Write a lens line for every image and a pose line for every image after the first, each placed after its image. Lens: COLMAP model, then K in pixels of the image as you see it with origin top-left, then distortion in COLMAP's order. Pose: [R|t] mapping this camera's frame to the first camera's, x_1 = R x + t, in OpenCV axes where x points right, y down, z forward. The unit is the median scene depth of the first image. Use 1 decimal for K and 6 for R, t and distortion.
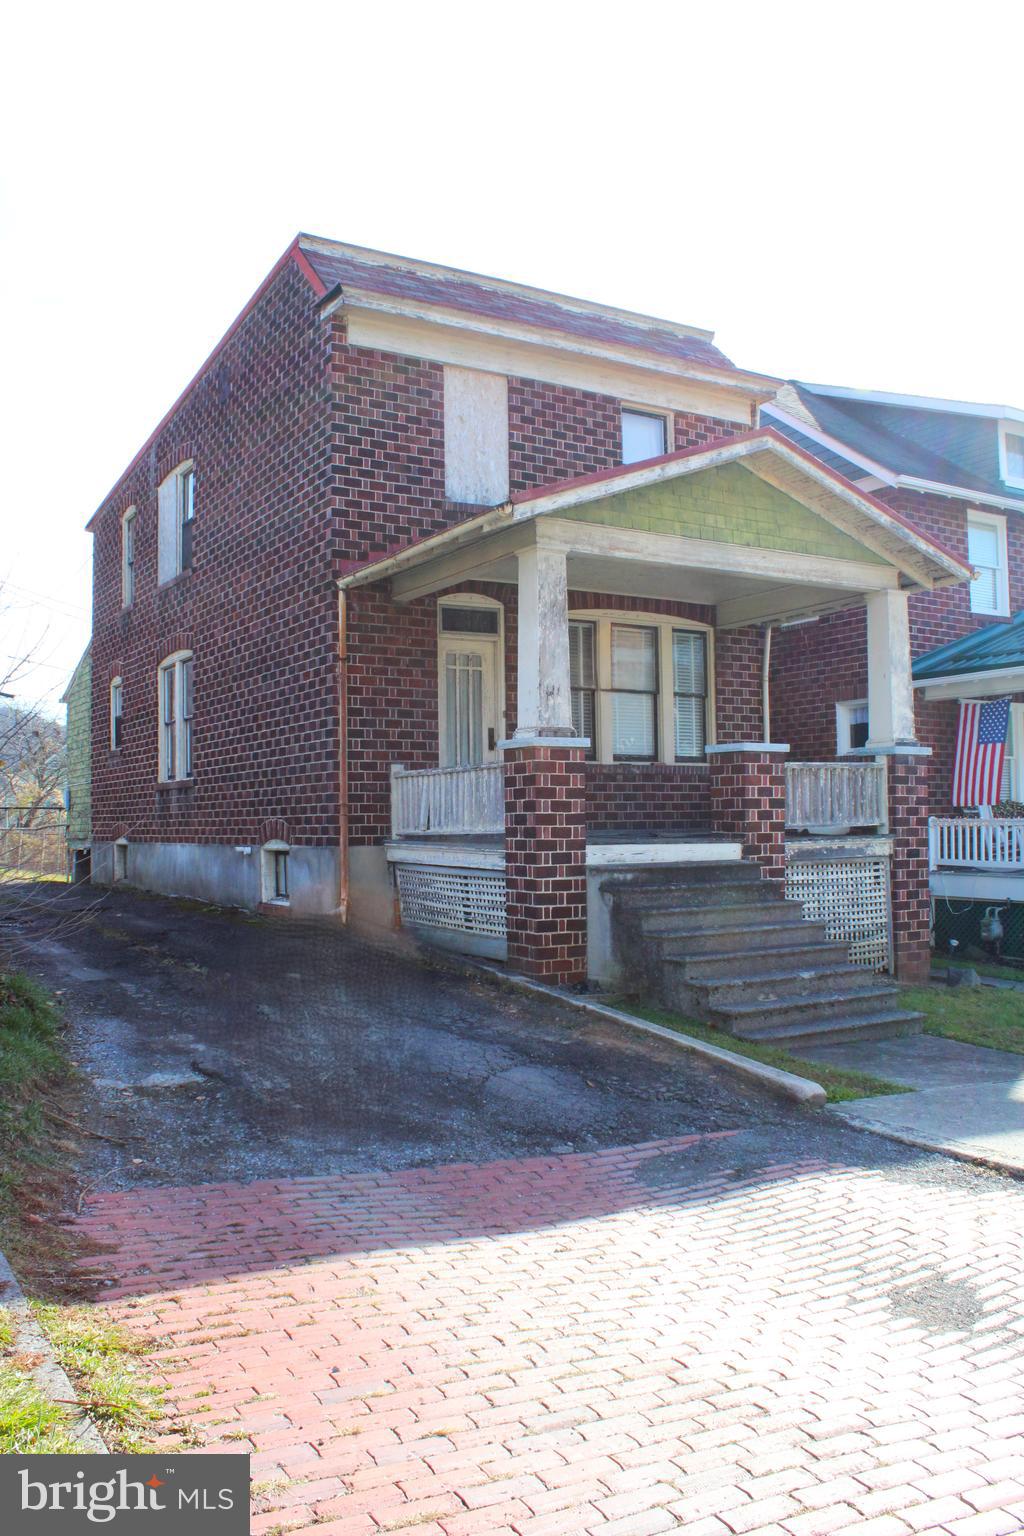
lens RADIAL K [[1295.7, 0, 512.0], [0, 1295.7, 768.0], [0, 0, 1]] dist [-0.144008, 0.003135]
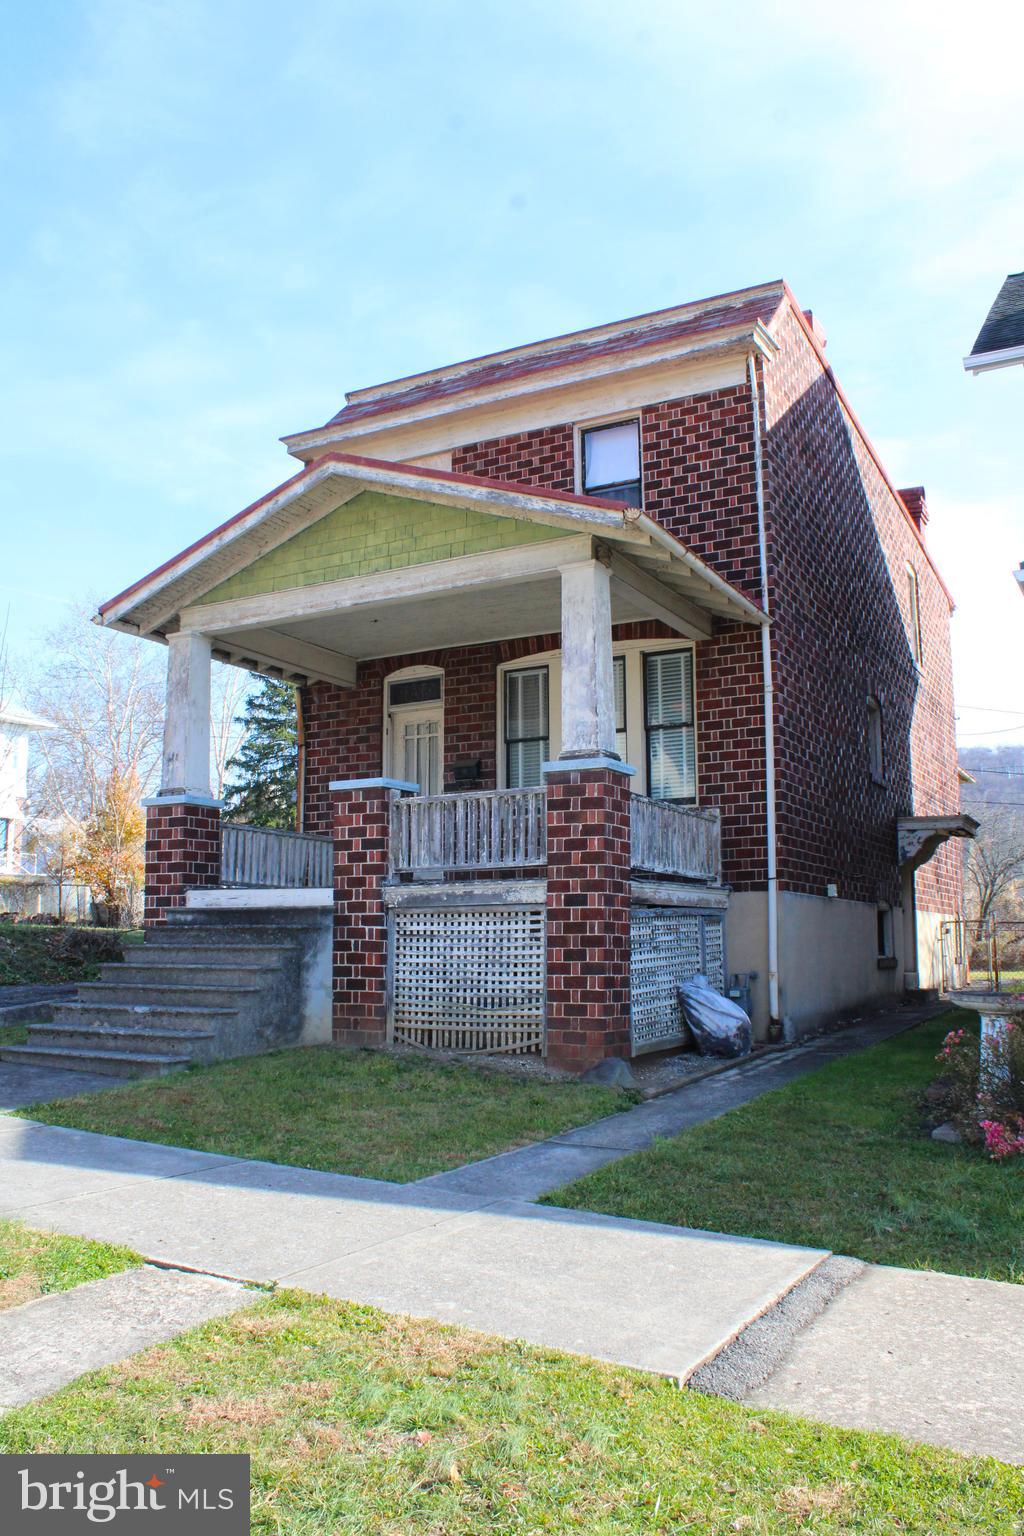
lens RADIAL K [[1295.7, 0, 512.0], [0, 1295.7, 768.0], [0, 0, 1]] dist [-0.144008, 0.003135]
pose [[0.472536, -0.115843, -0.873665, 1.004100], [0.033578, 0.992970, -0.113501, 0.077227], [0.880672, 0.024298, 0.473104, 0.621136]]
